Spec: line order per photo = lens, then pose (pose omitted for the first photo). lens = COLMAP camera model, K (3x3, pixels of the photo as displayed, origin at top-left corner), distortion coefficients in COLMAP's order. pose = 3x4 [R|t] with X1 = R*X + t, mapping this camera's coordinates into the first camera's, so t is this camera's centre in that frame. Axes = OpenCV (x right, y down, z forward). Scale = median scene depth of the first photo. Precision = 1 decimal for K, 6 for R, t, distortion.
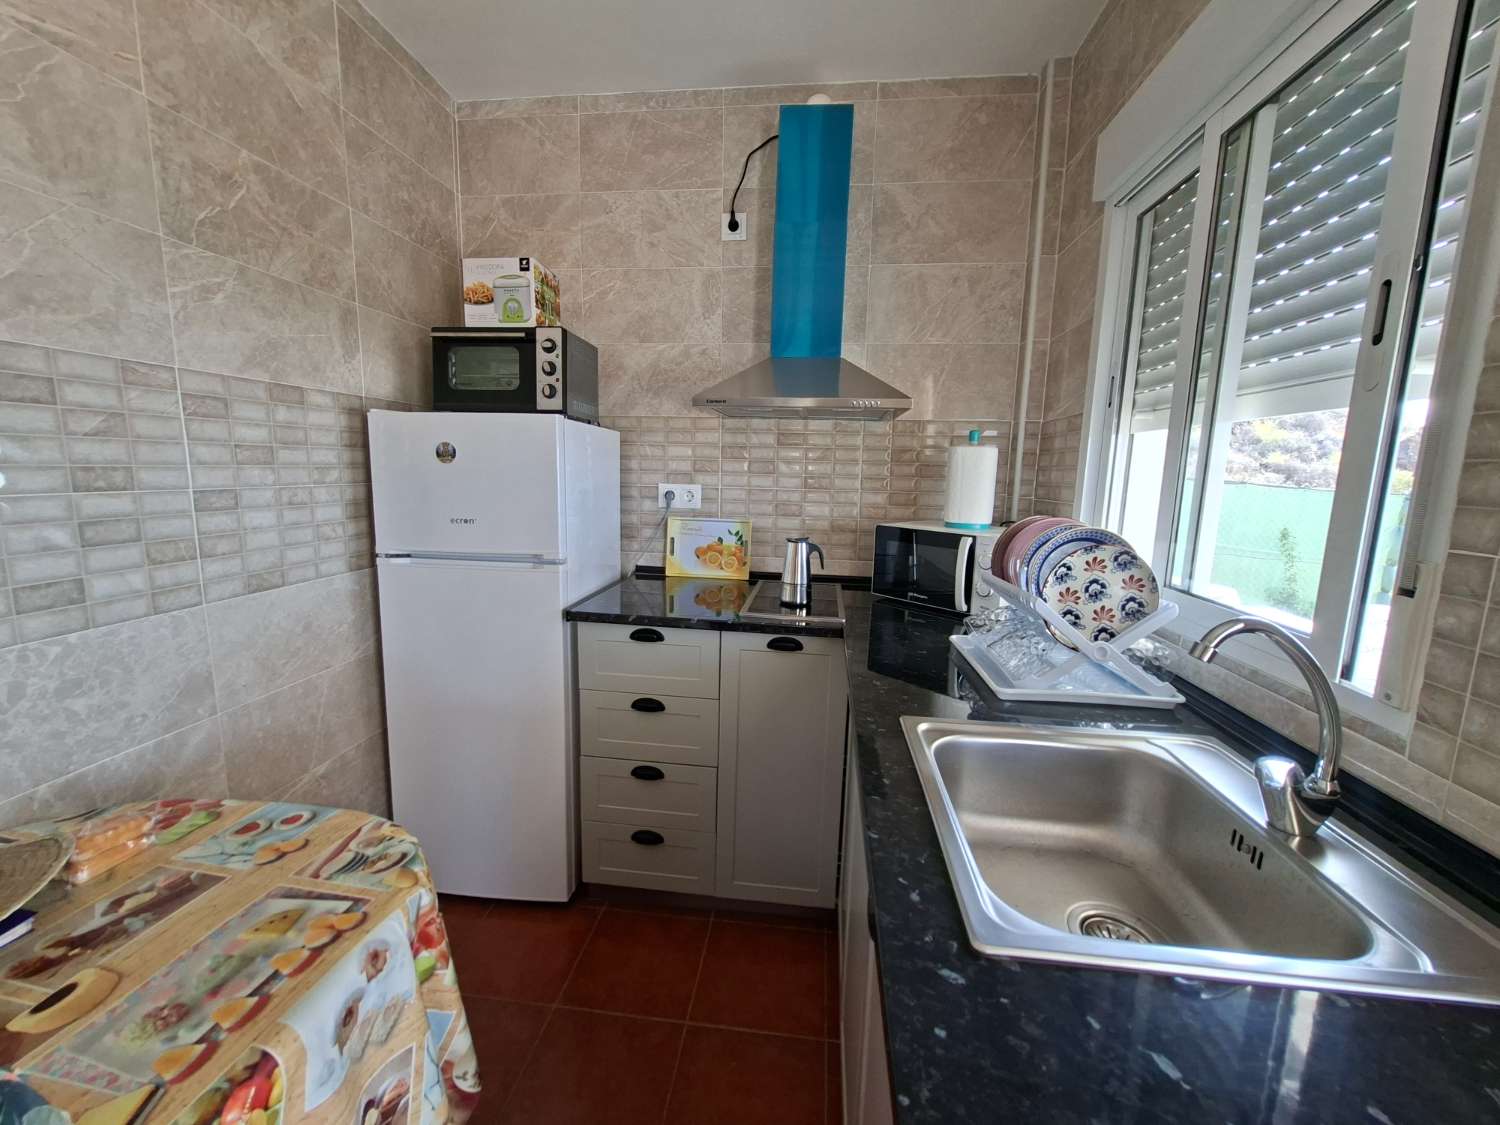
lens RADIAL K [[605.0, 0, 747.1], [0, 605.0, 564.2], [0, 0, 1]] dist [-0.002422, 0.004165]
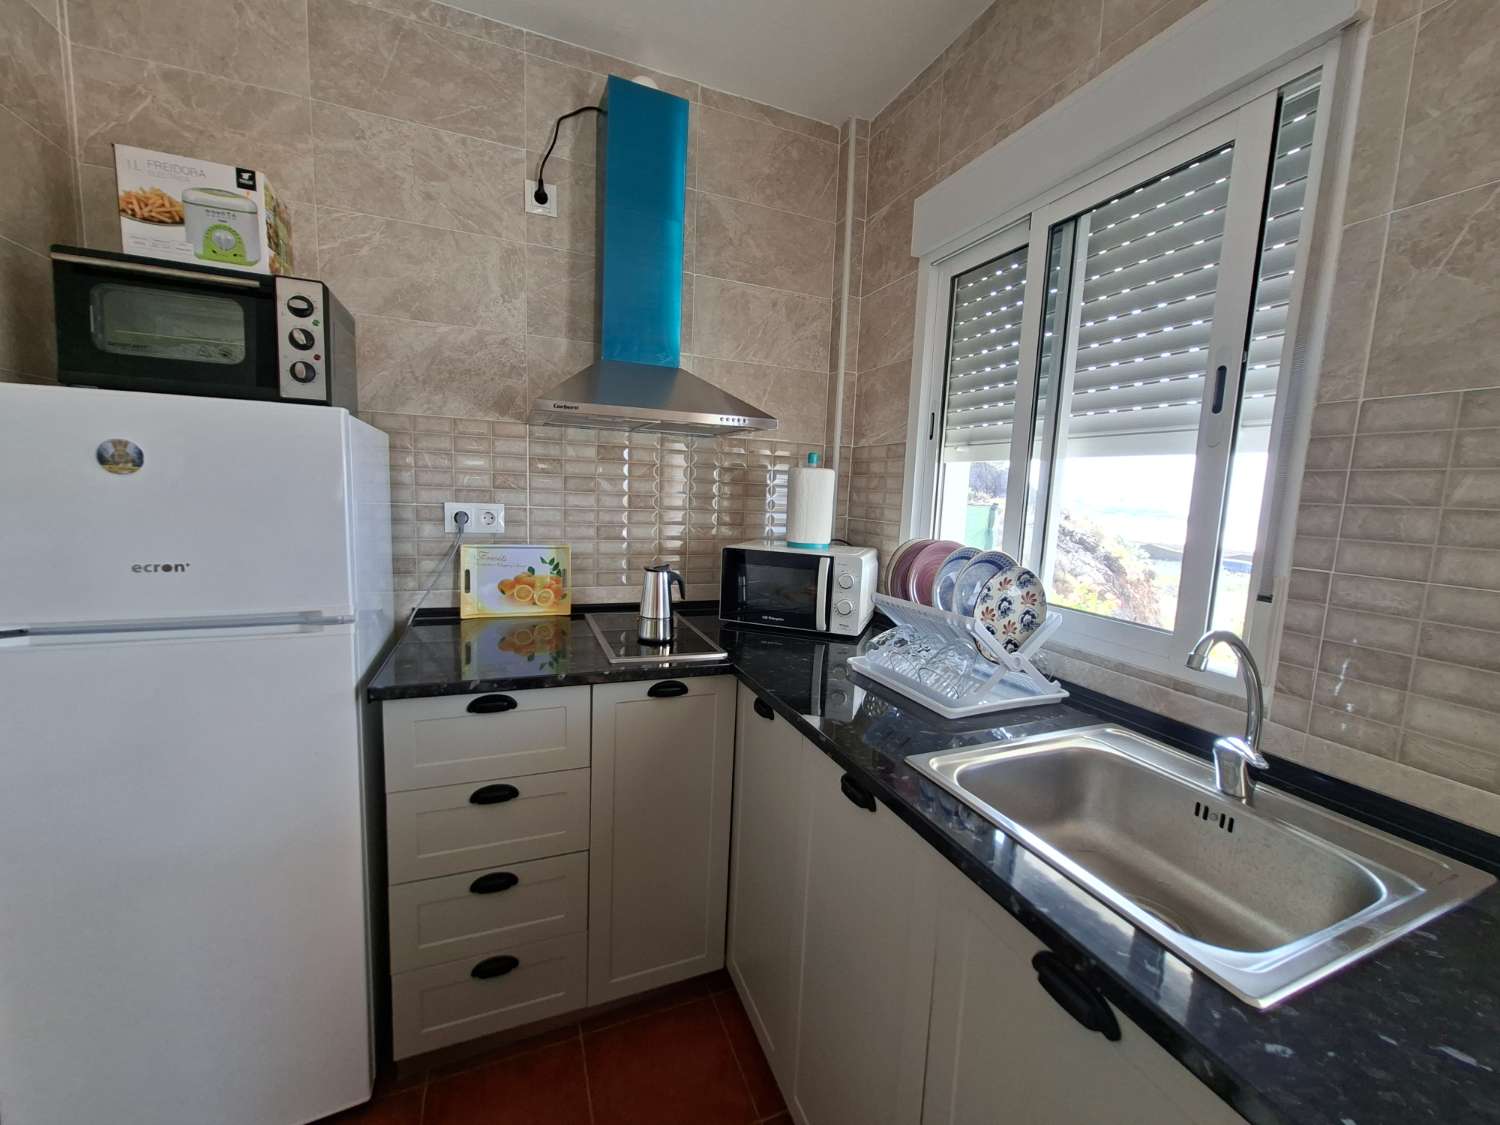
lens RADIAL K [[608.6, 0, 750.0], [0, 608.6, 562.5], [0, 0, 1]] dist [0.001639, 0.000379]
pose [[0.871258, -0.048305, 0.488442, -0.217022], [0.056518, 0.998399, -0.002075, -0.036308], [-0.487560, 0.029413, 0.872594, 0.140642]]
